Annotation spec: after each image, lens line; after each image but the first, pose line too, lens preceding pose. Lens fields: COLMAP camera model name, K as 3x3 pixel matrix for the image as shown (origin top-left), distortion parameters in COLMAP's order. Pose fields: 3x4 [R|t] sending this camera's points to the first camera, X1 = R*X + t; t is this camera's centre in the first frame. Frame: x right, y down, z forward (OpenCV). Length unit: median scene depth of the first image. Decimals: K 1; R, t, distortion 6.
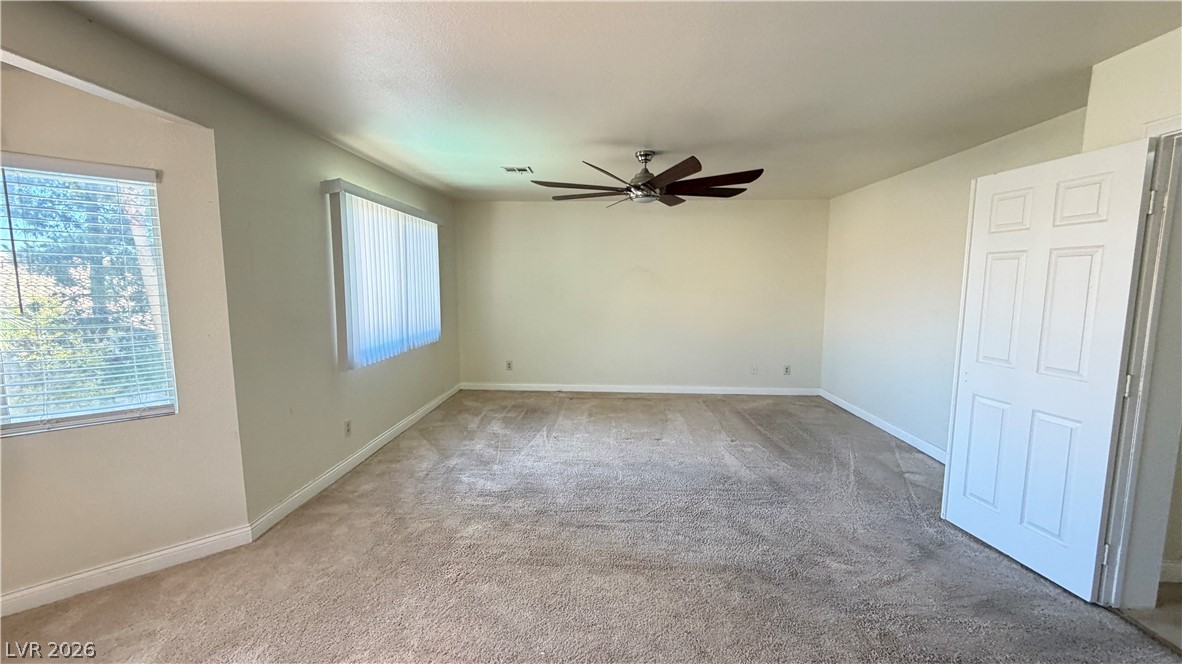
lens RADIAL K [[471.6, 0, 588.6], [0, 471.6, 333.3], [0, 0, 1]] dist [0.001668, -0.000045]
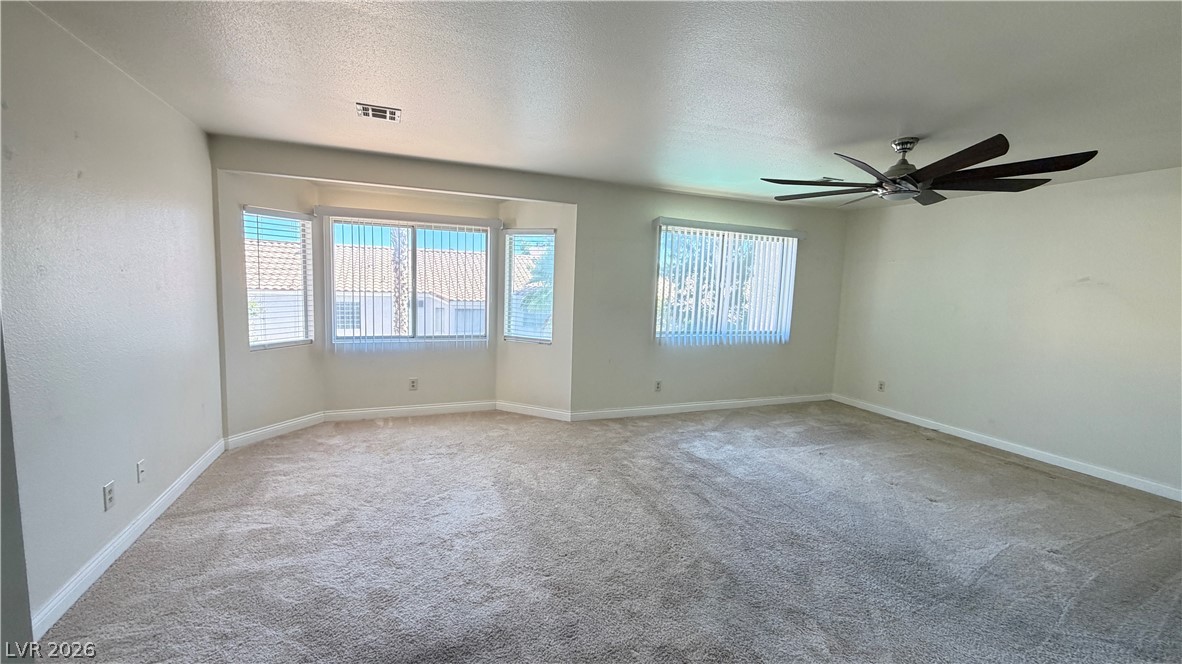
lens RADIAL K [[471.6, 0, 588.6], [0, 471.6, 333.3], [0, 0, 1]] dist [0.001668, -0.000045]
pose [[0.423273, 0.112571, -0.898982, 0.674951], [-0.136688, 0.988828, 0.059464, -0.015693], [0.895632, 0.097710, 0.433931, 0.160831]]
